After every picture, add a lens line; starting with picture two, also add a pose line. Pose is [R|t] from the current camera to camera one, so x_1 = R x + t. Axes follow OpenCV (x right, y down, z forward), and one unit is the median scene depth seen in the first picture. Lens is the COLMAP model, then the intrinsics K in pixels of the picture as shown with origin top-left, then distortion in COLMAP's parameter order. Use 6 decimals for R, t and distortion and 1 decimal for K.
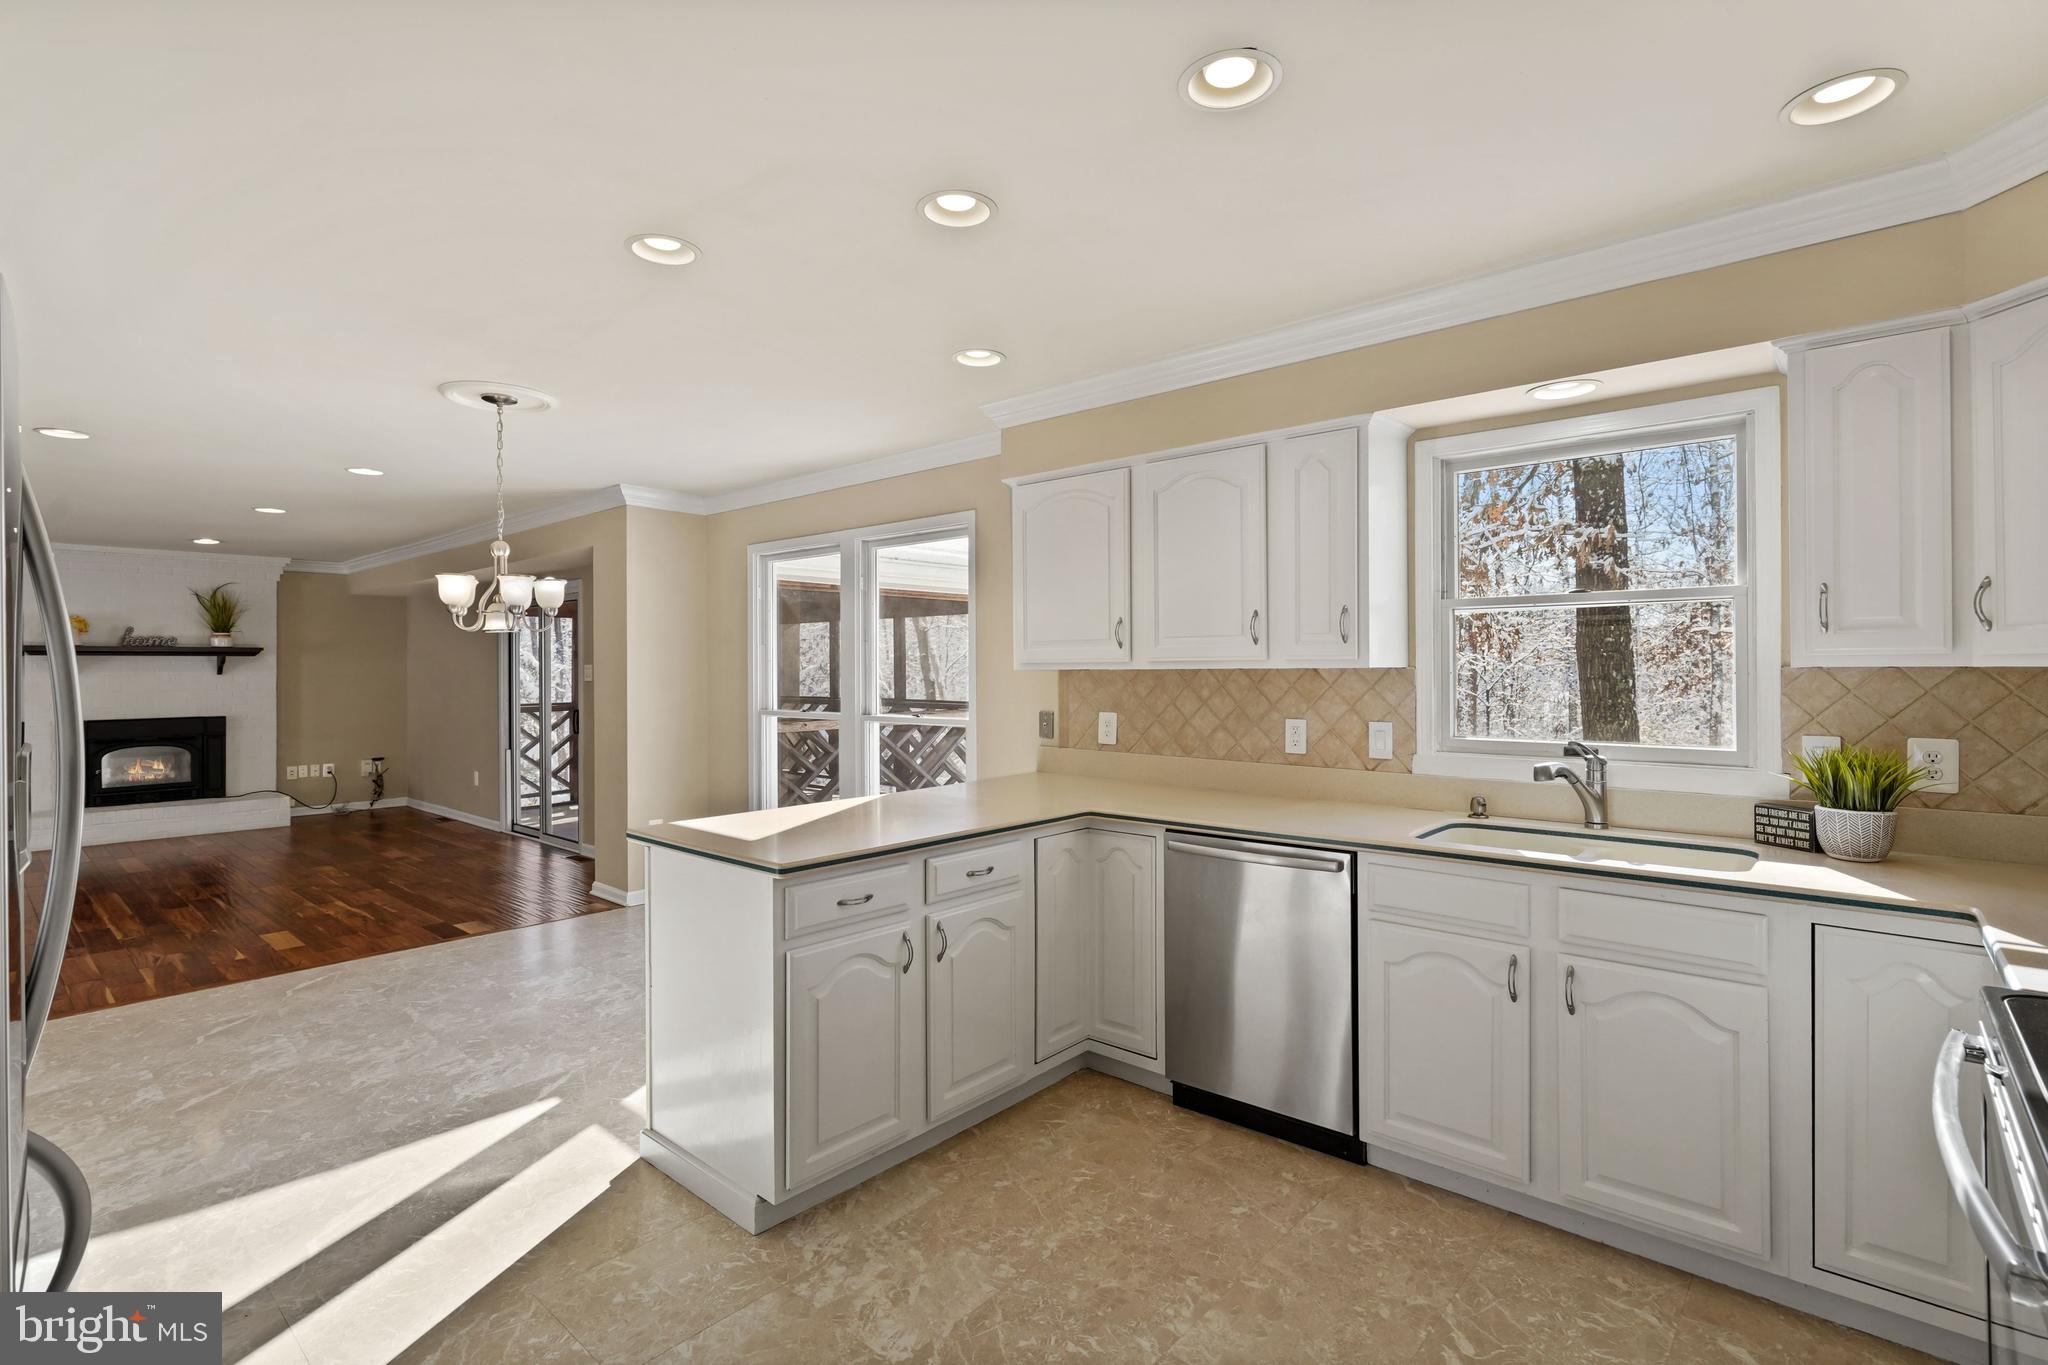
lens RADIAL K [[970.4, 0, 1030.4], [0, 970.4, 683.6], [0, 0, 1]] dist [-0.000720, 0.001158]
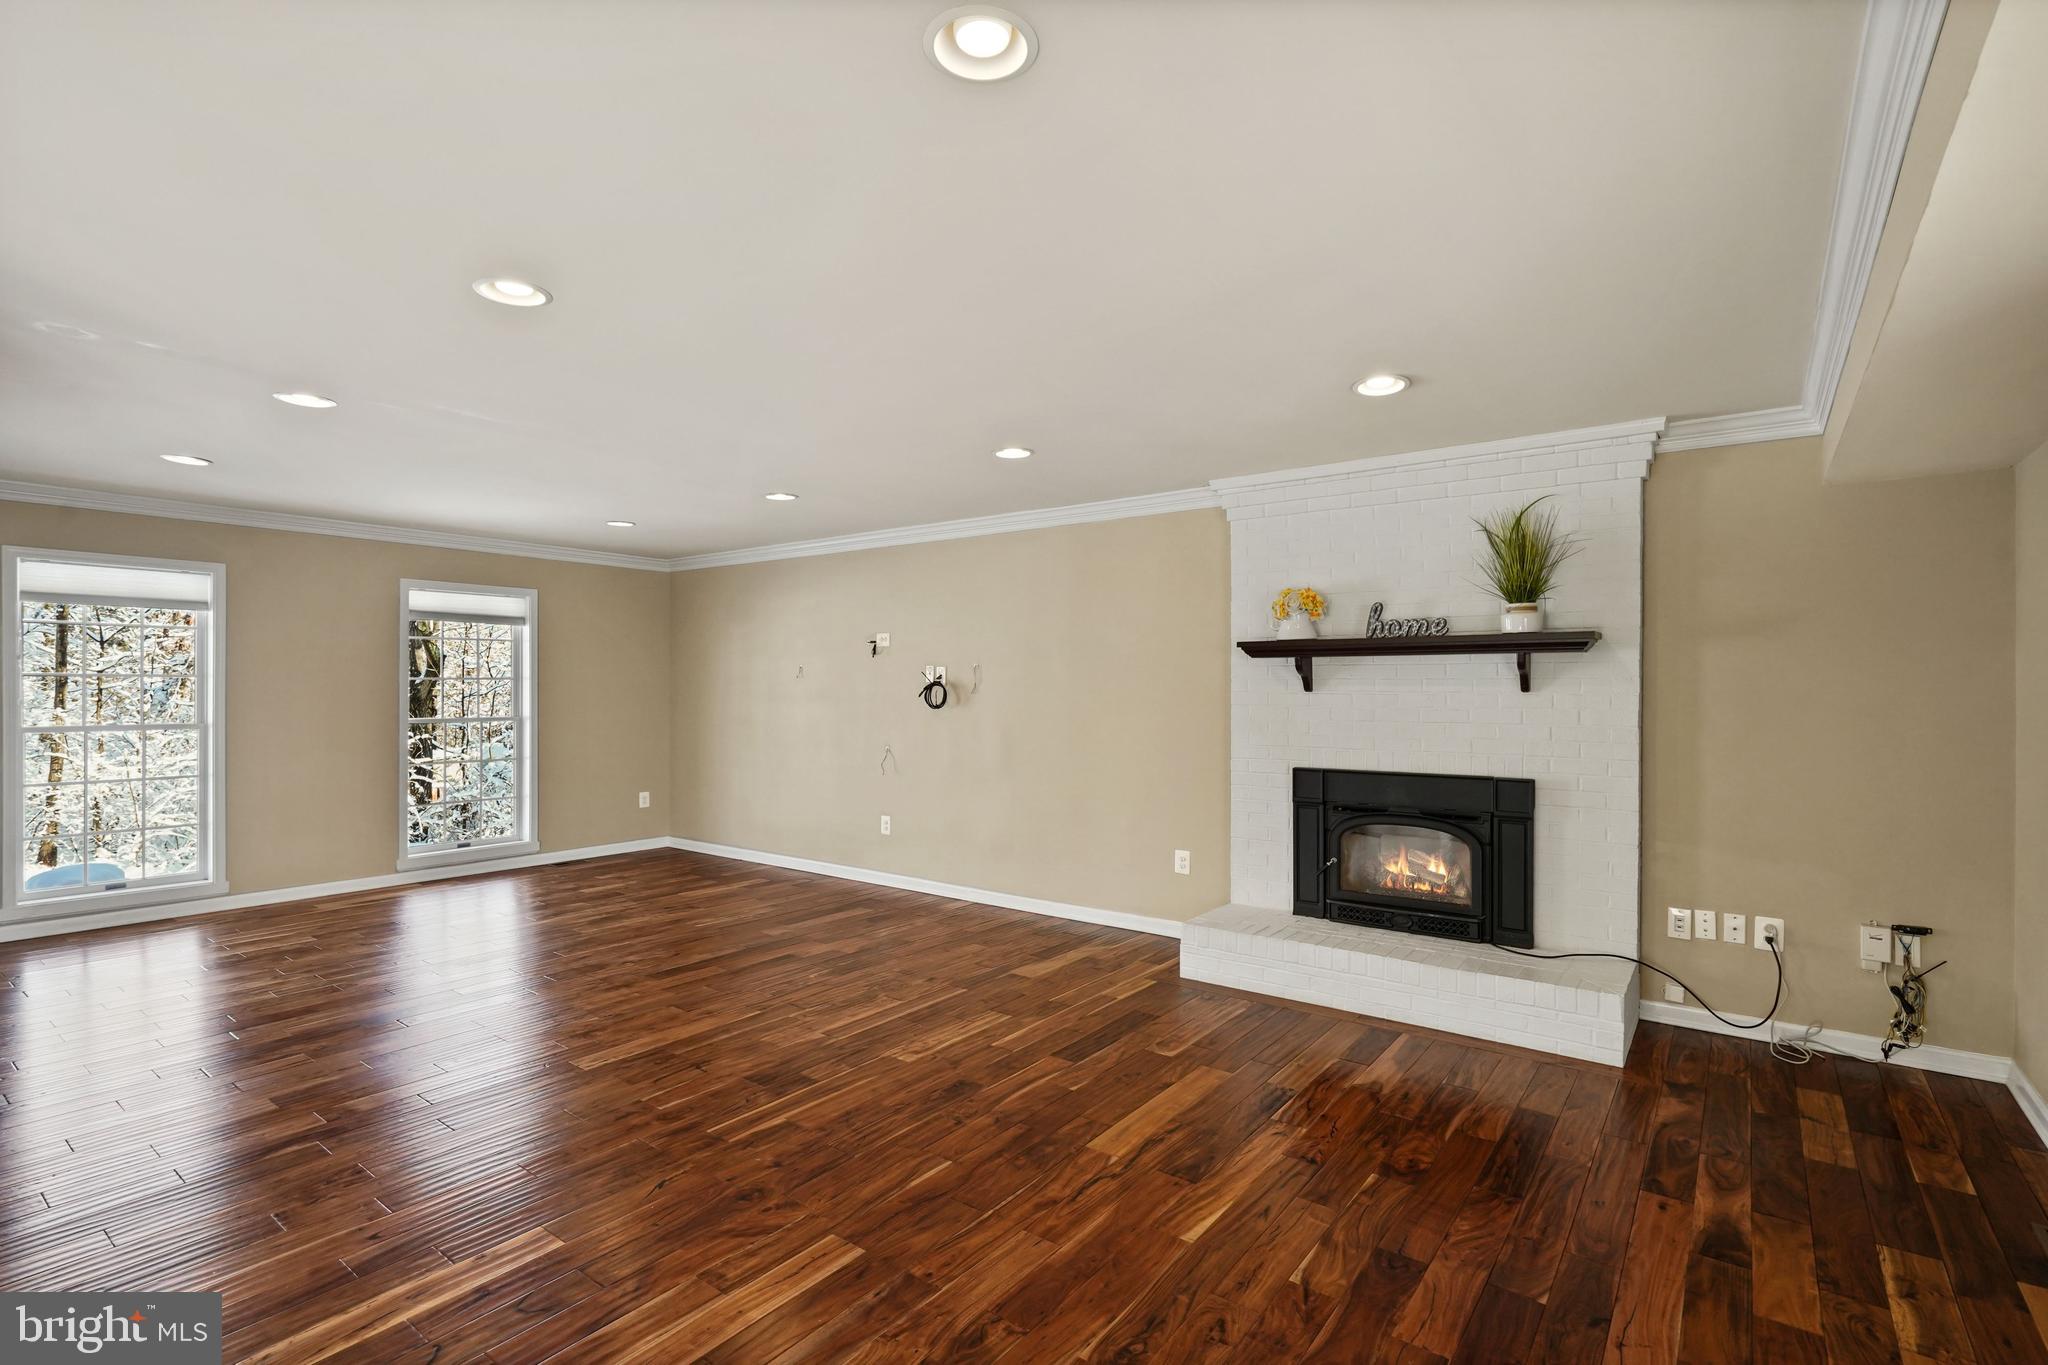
lens RADIAL K [[970.4, 0, 1025.5], [0, 970.4, 687.3], [0, 0, 1]] dist [-0.000720, 0.001158]
pose [[0.075711, -0.000265, -0.997130, -0.378442], [-0.016983, 0.999855, -0.001556, -0.006819], [0.996985, 0.017052, 0.075695, 0.720638]]
